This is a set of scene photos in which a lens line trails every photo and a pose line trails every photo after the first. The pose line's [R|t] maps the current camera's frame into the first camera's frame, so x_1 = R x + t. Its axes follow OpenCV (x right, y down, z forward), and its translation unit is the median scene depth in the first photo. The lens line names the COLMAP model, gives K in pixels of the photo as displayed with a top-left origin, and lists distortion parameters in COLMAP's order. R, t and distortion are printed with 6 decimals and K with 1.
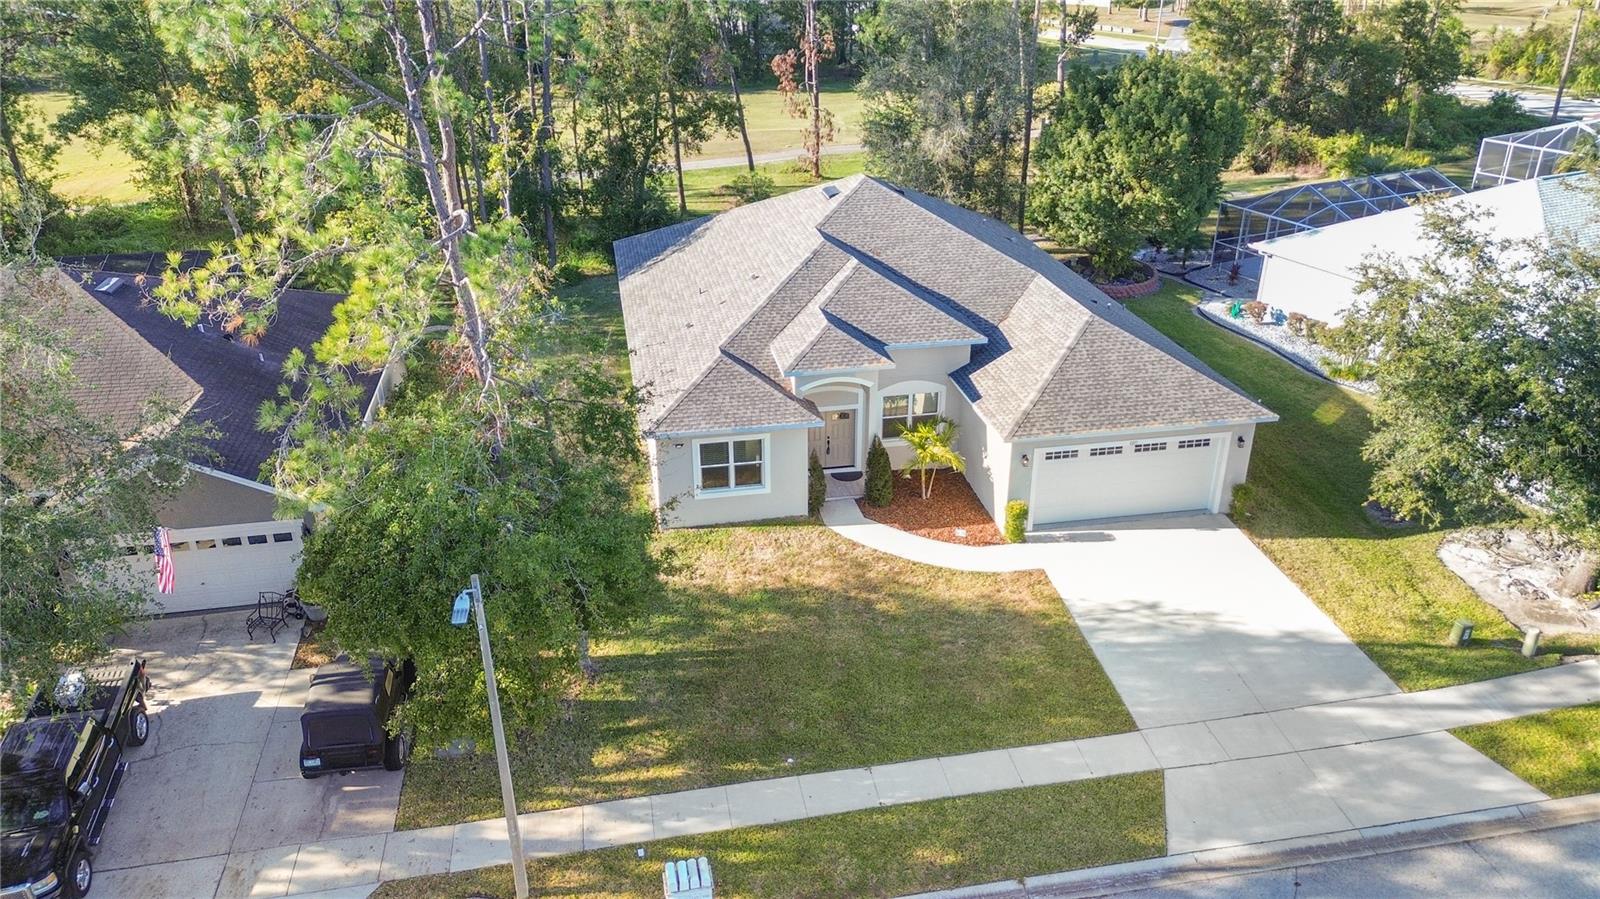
lens RADIAL K [[1121.4, 0, 797.1], [0, 1121.4, 453.1], [0, 0, 1]] dist [0.037697, -0.023057]
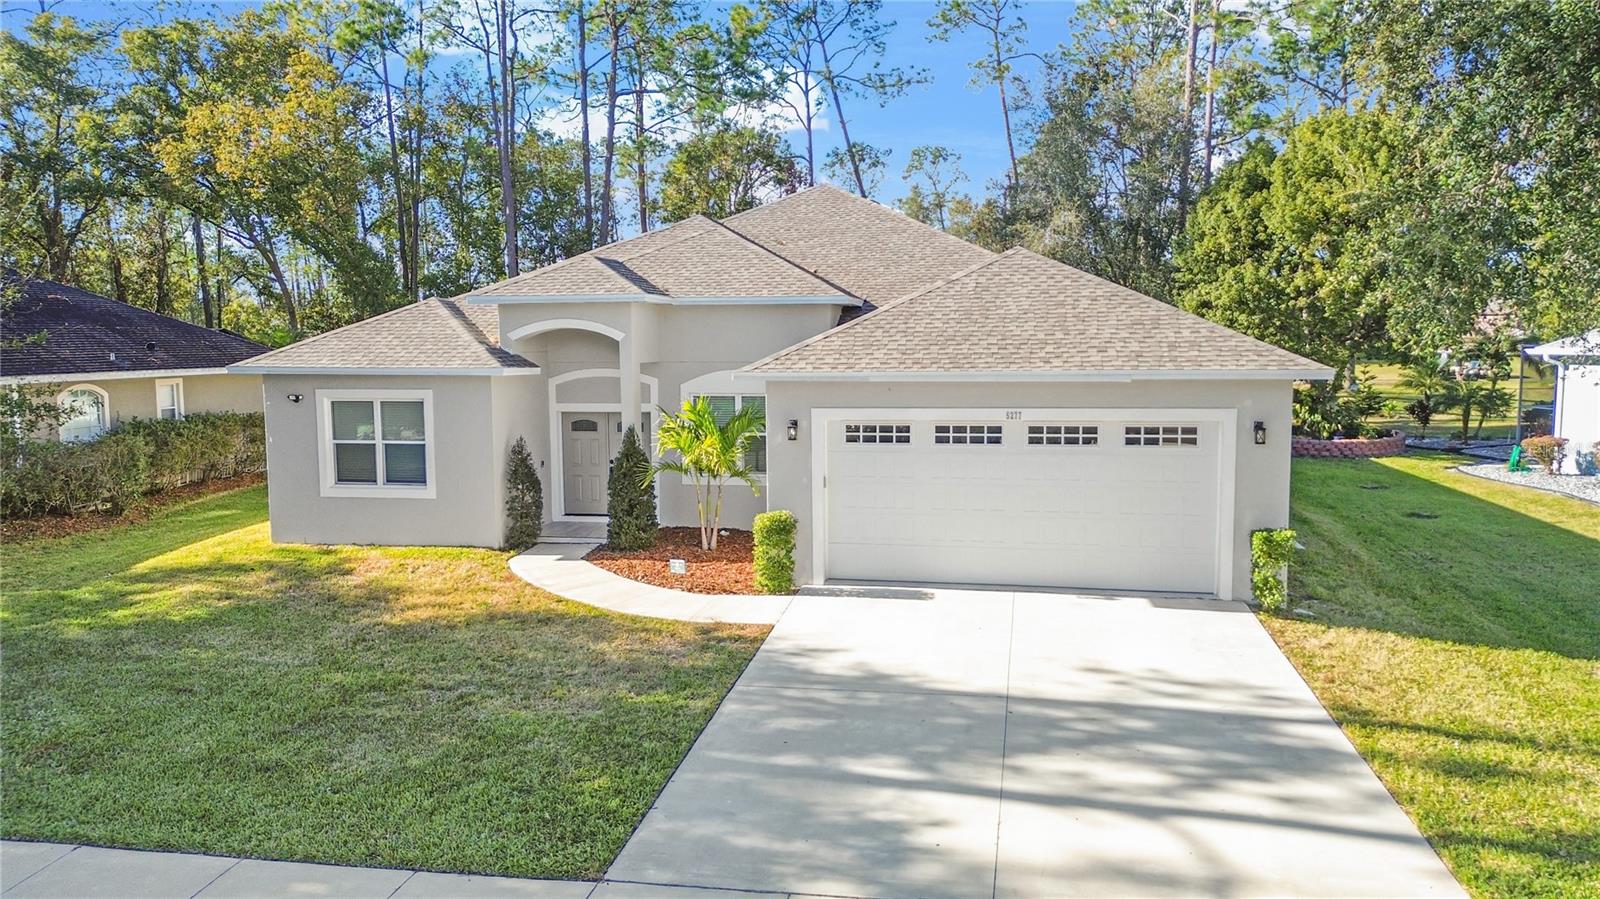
lens RADIAL K [[1120.4, 0, 801.2], [0, 1120.4, 444.8], [0, 0, 1]] dist [0.057743, -0.061893]
pose [[0.933977, 0.030944, -0.355992, 0.381676], [-0.149829, 0.938351, -0.311525, 0.171198], [0.324406, 0.344295, 0.881035, 0.520549]]
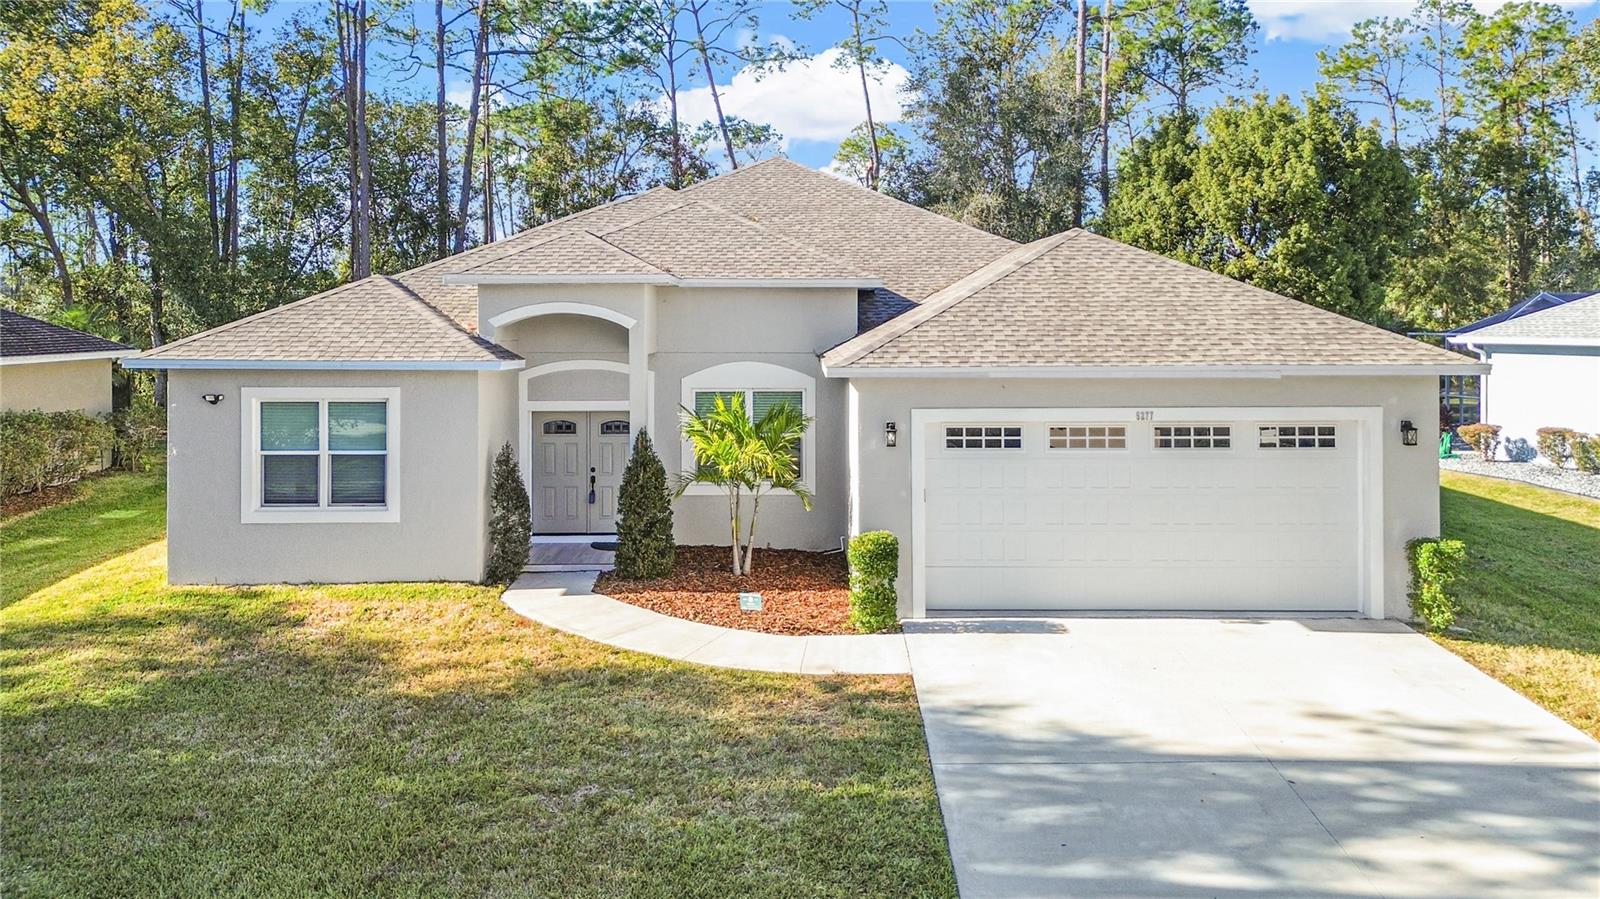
lens RADIAL K [[1160.3, 0, 799.3], [0, 1160.3, 324.8], [0, 0, 1]] dist [0.041300, -0.031701]
pose [[0.984629, 0.003219, -0.174629, 0.239818], [-0.076683, 0.906280, -0.415664, 0.158403], [0.156925, 0.422666, 0.892596, 0.539569]]
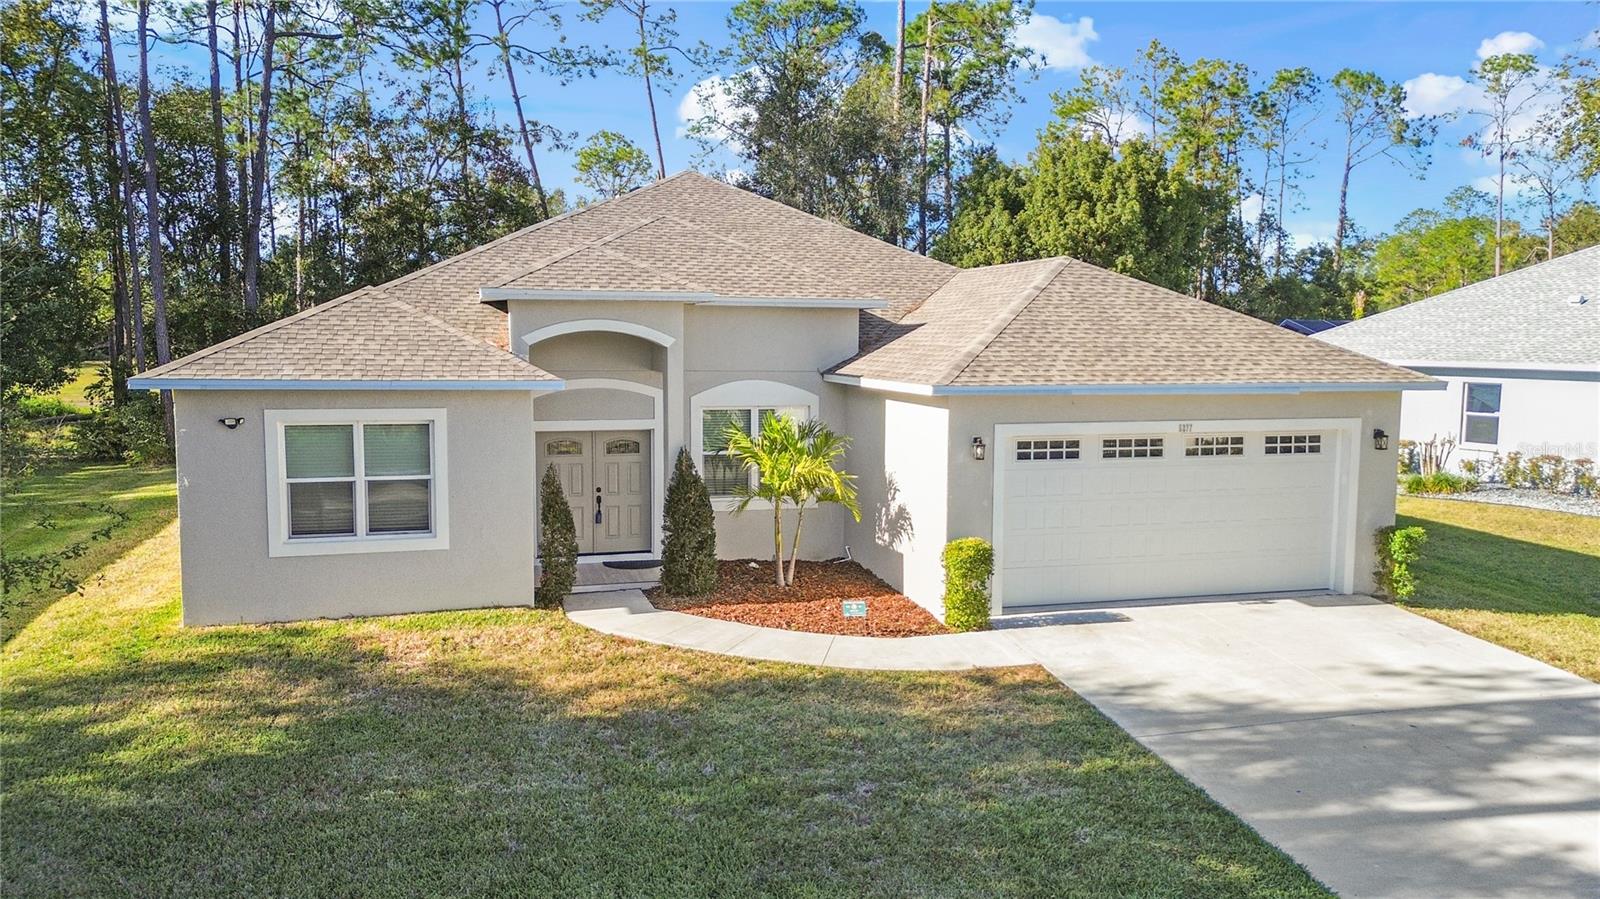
lens RADIAL K [[1143.5, 0, 800.0], [0, 1143.5, 449.5], [0, 0, 1]] dist [0.039023, -0.030936]
pose [[0.995472, 0.001956, 0.095033, 0.077158], [0.030100, 0.941851, -0.334680, 0.163975], [-0.090162, 0.336025, 0.937528, 0.526779]]
